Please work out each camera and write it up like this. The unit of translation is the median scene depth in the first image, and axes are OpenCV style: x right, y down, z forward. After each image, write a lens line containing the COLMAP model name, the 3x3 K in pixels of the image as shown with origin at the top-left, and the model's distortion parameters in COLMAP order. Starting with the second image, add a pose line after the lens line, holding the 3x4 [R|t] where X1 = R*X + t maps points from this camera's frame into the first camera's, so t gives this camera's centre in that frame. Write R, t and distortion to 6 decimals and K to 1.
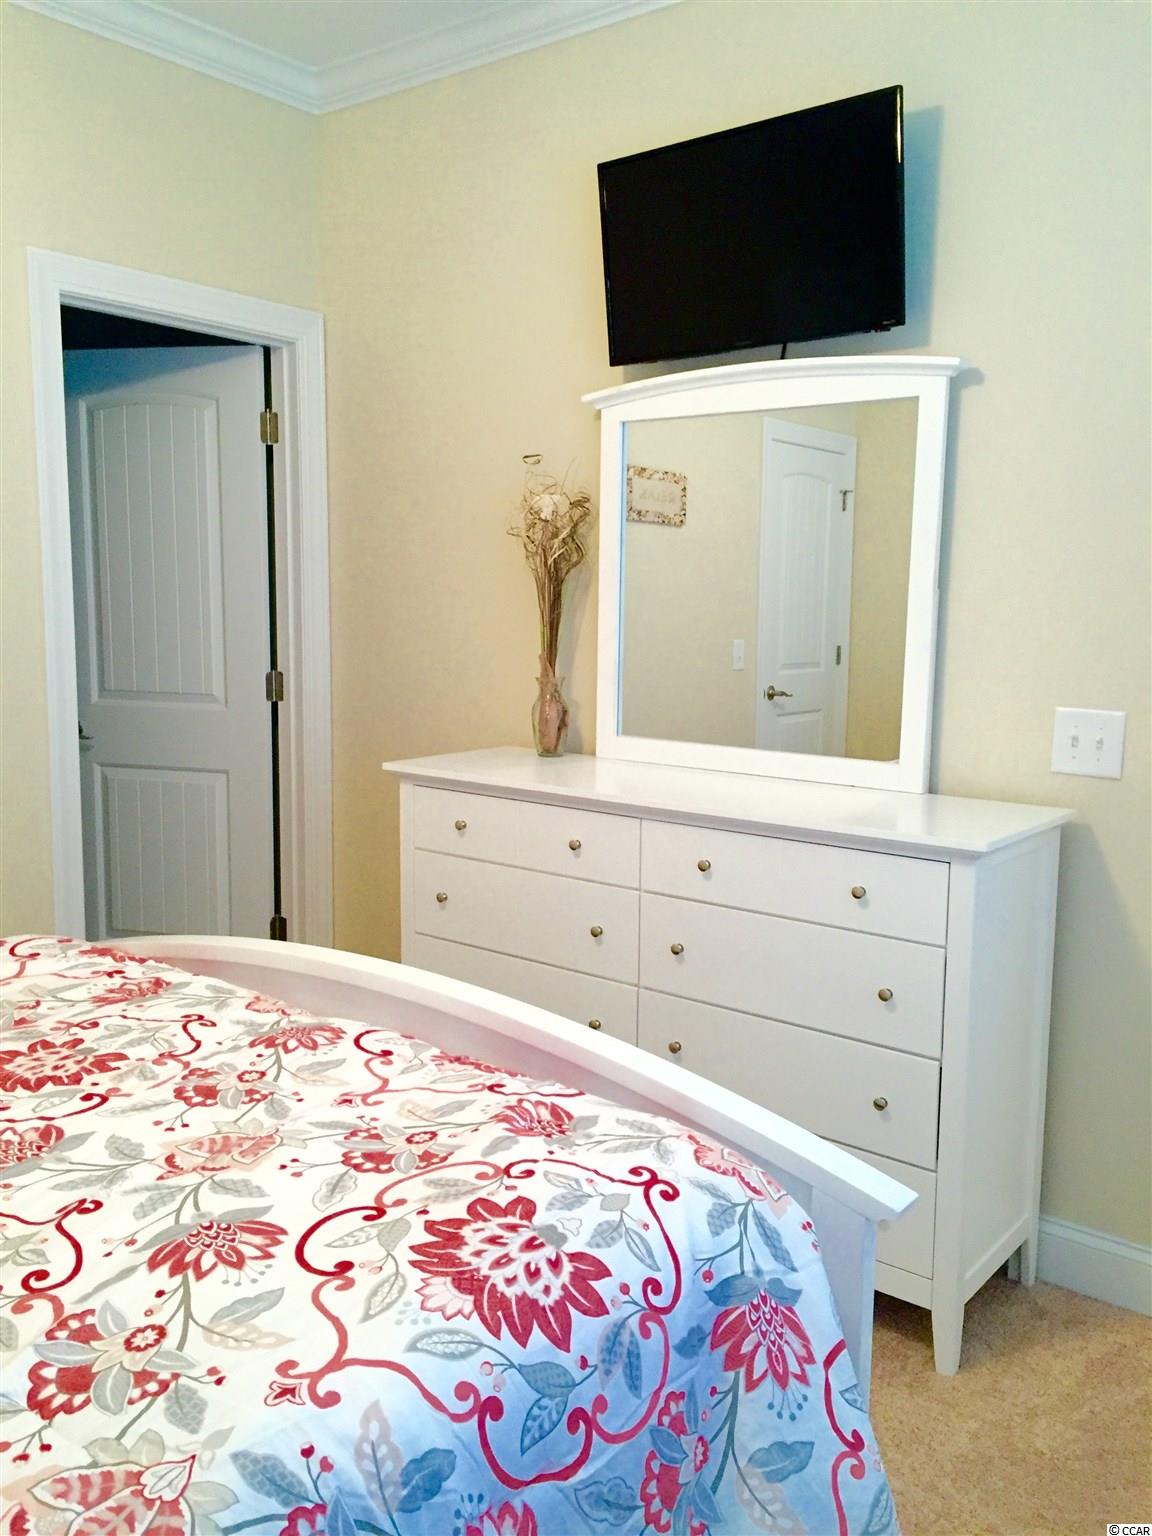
lens RADIAL K [[1306.9, 0, 579.4], [0, 1306.9, 765.6], [0, 0, 1]] dist [0.059899, -0.000468]
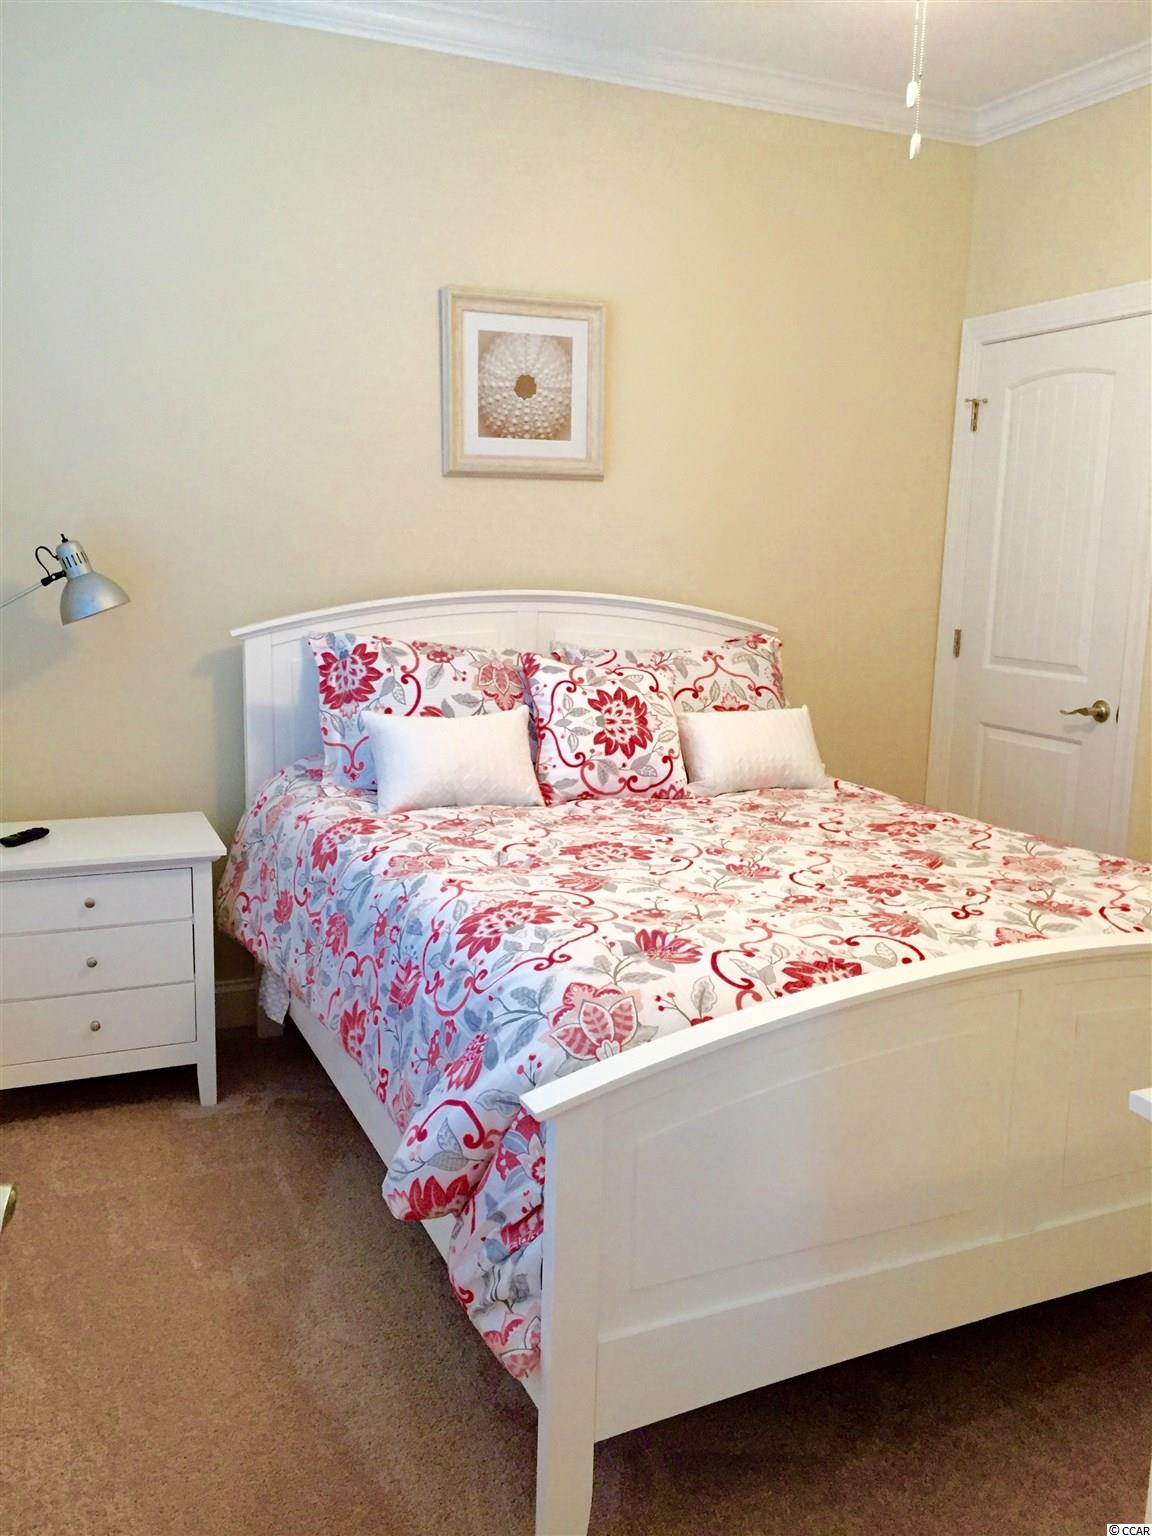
lens RADIAL K [[1306.9, 0, 579.4], [0, 1306.9, 765.6], [0, 0, 1]] dist [0.059899, -0.000468]
pose [[-0.464718, 0.116784, -0.877723, 1.264823], [-0.147636, 0.967169, 0.206852, -0.189103], [0.873064, 0.225711, -0.432220, 1.585992]]
